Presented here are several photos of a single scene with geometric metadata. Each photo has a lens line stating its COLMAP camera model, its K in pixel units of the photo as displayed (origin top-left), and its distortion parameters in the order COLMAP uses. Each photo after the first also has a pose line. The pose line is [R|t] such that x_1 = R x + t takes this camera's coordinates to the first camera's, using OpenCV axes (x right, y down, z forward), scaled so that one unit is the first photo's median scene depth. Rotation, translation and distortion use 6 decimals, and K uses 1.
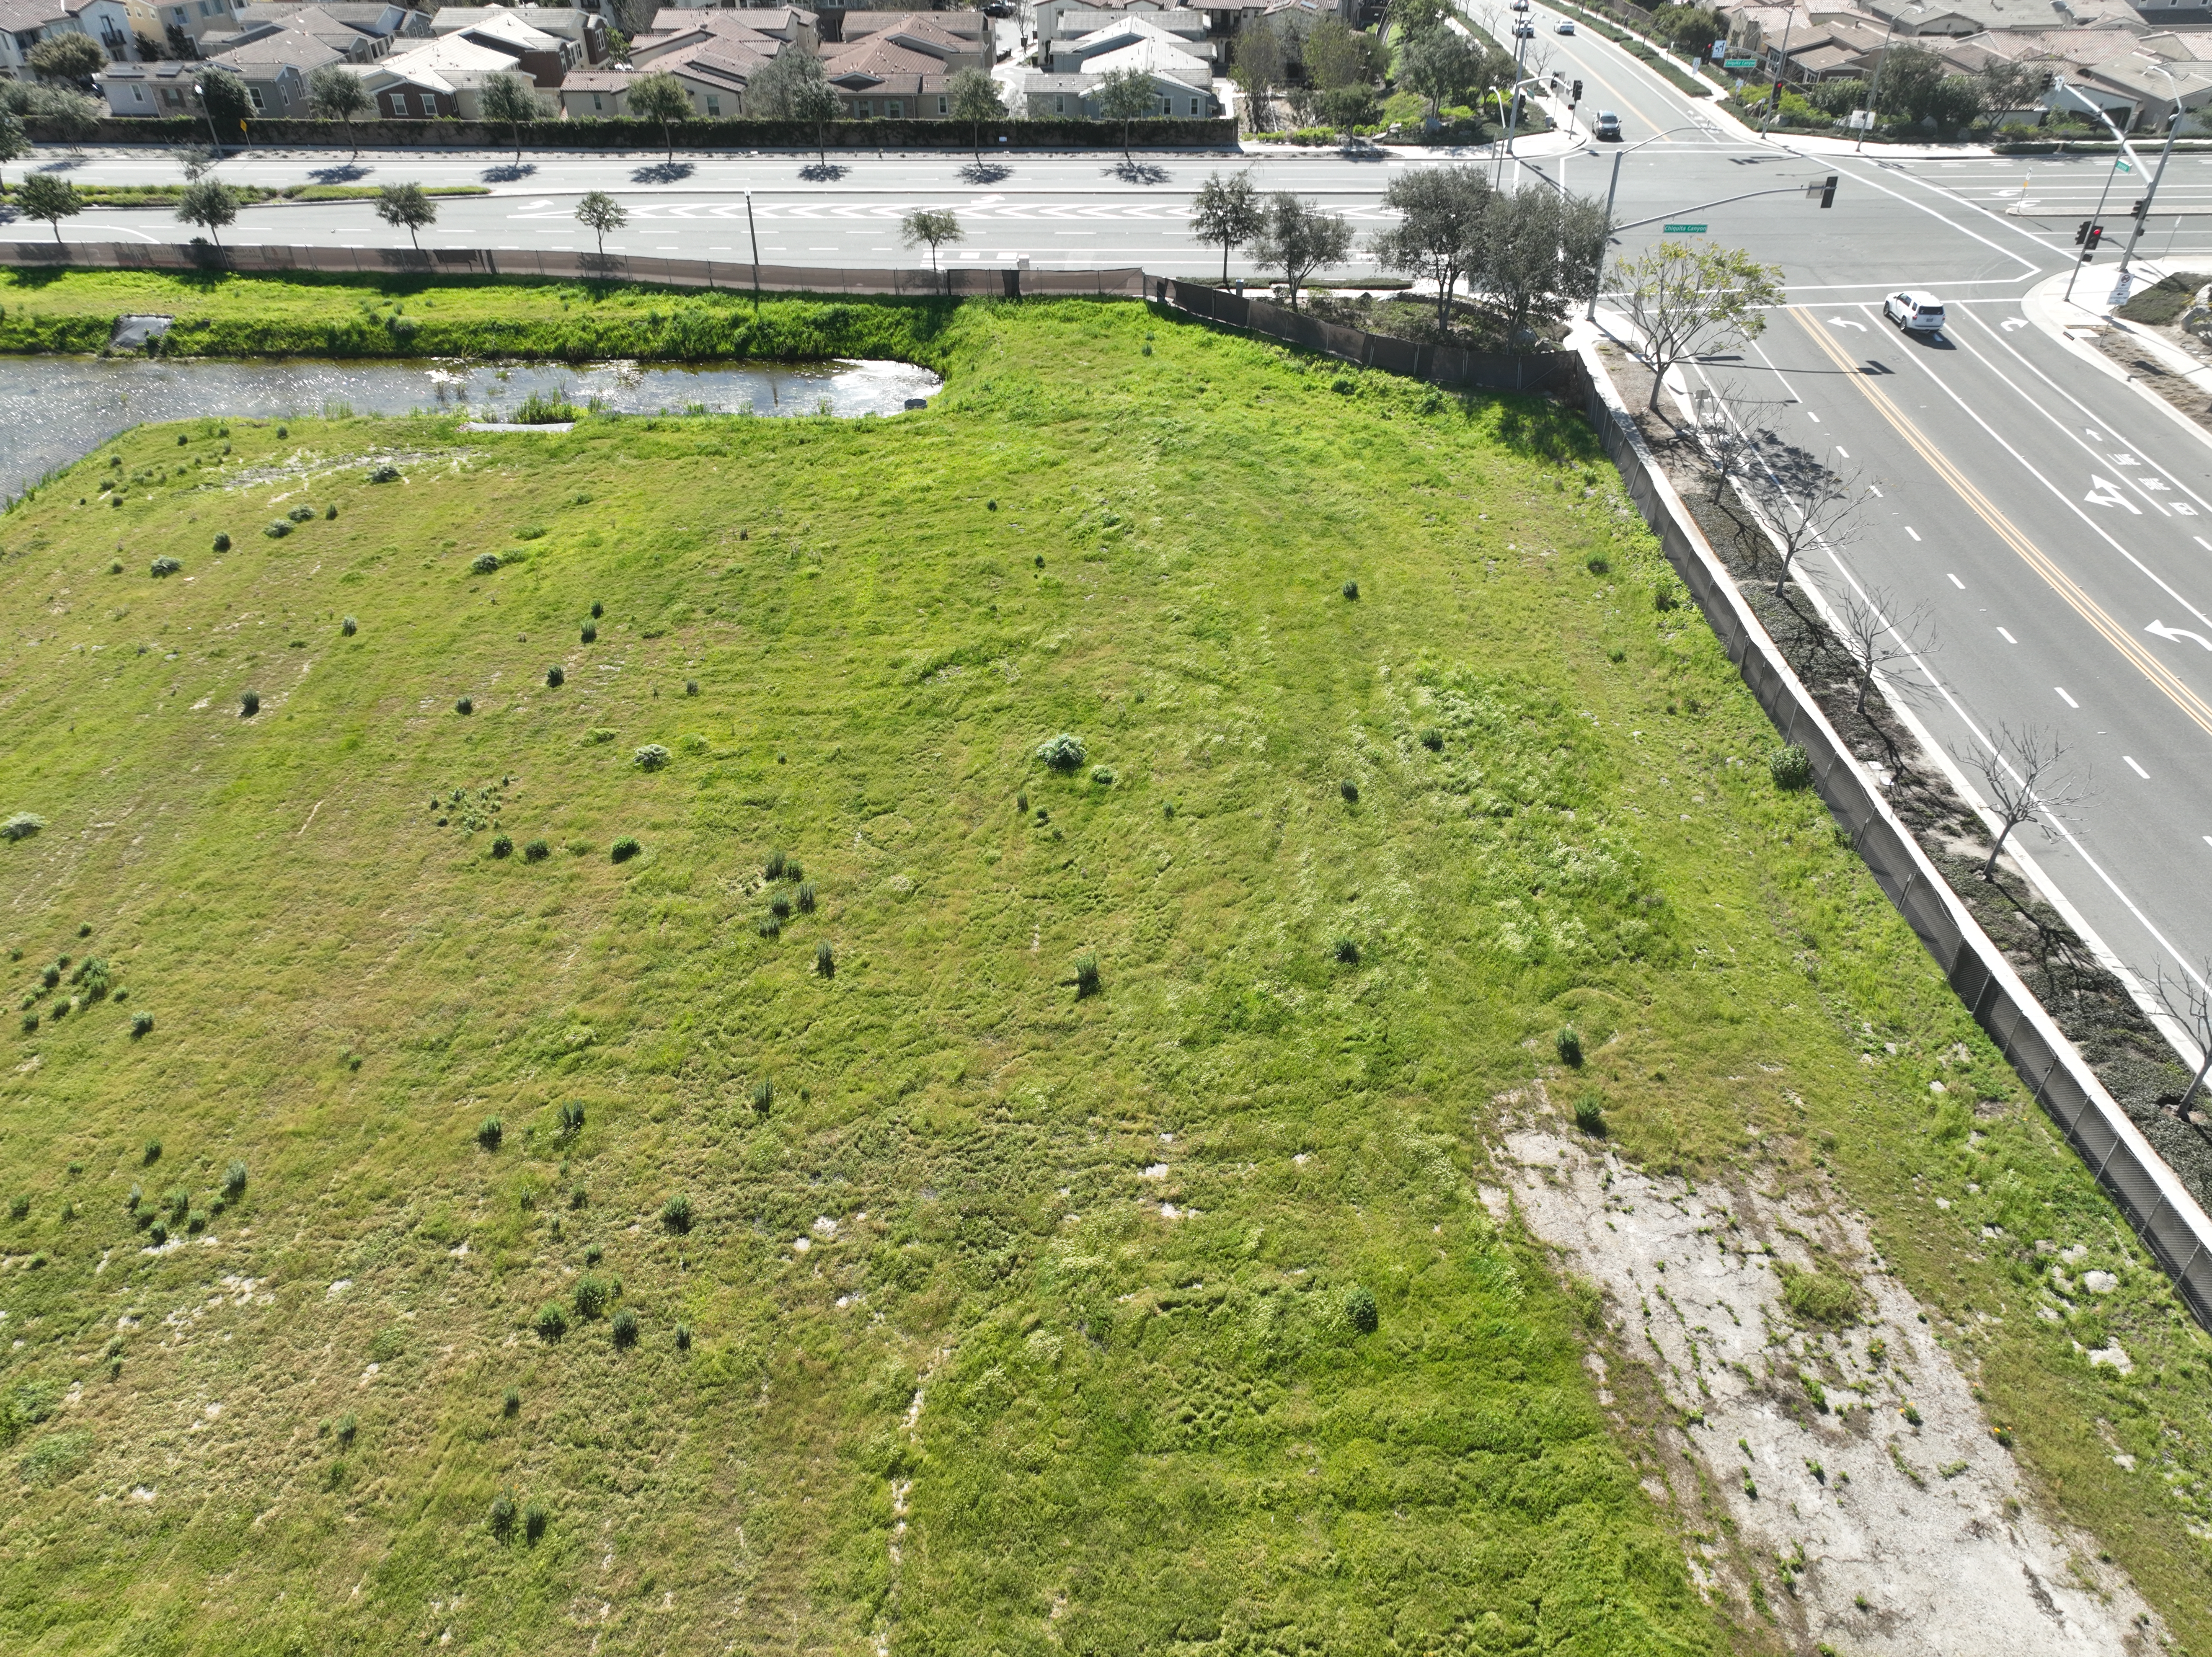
lens RADIAL K [[1549.1, 0, 1107.8], [0, 1549.1, 828.4], [0, 0, 1]] dist [-0.003072, 0.022315]
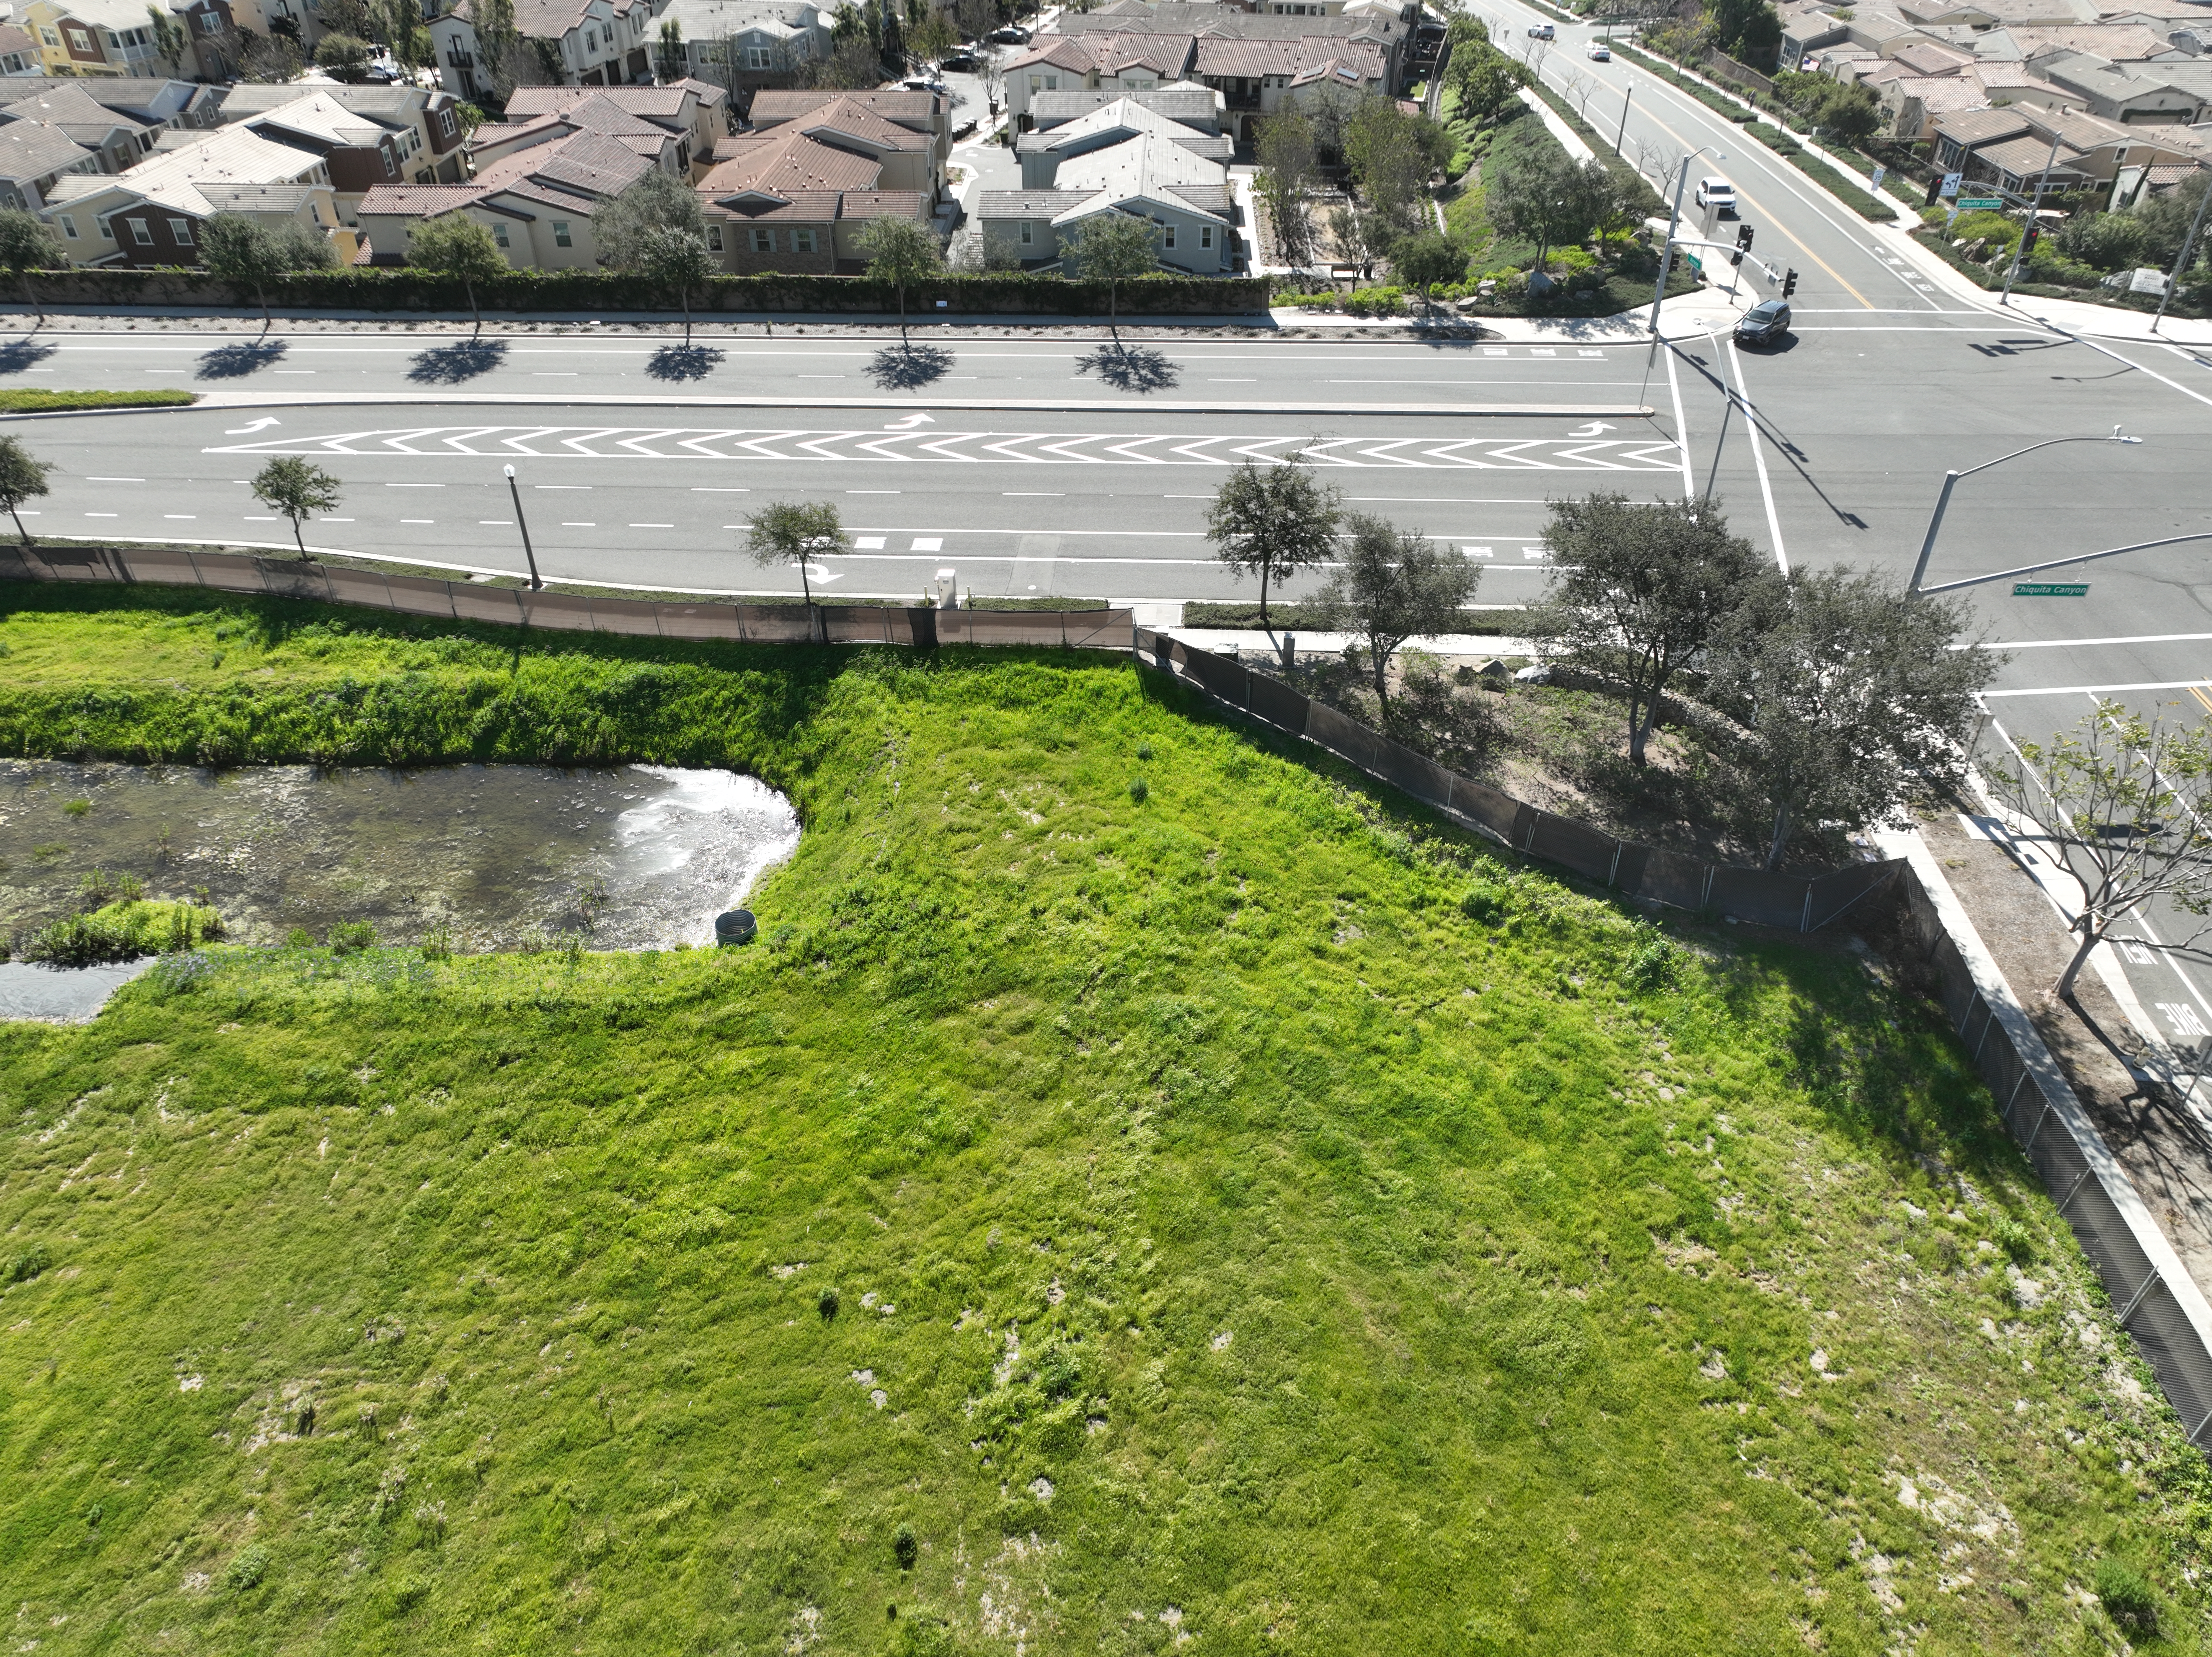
lens RADIAL K [[1549.1, 0, 1109.4], [0, 1549.1, 827.4], [0, 0, 1]] dist [-0.003072, 0.022315]
pose [[0.999999, -0.000880, 0.000851, 0.011503], [0.000875, 0.999983, 0.005771, -0.254686], [-0.000856, -0.005770, 0.999983, 0.346493]]
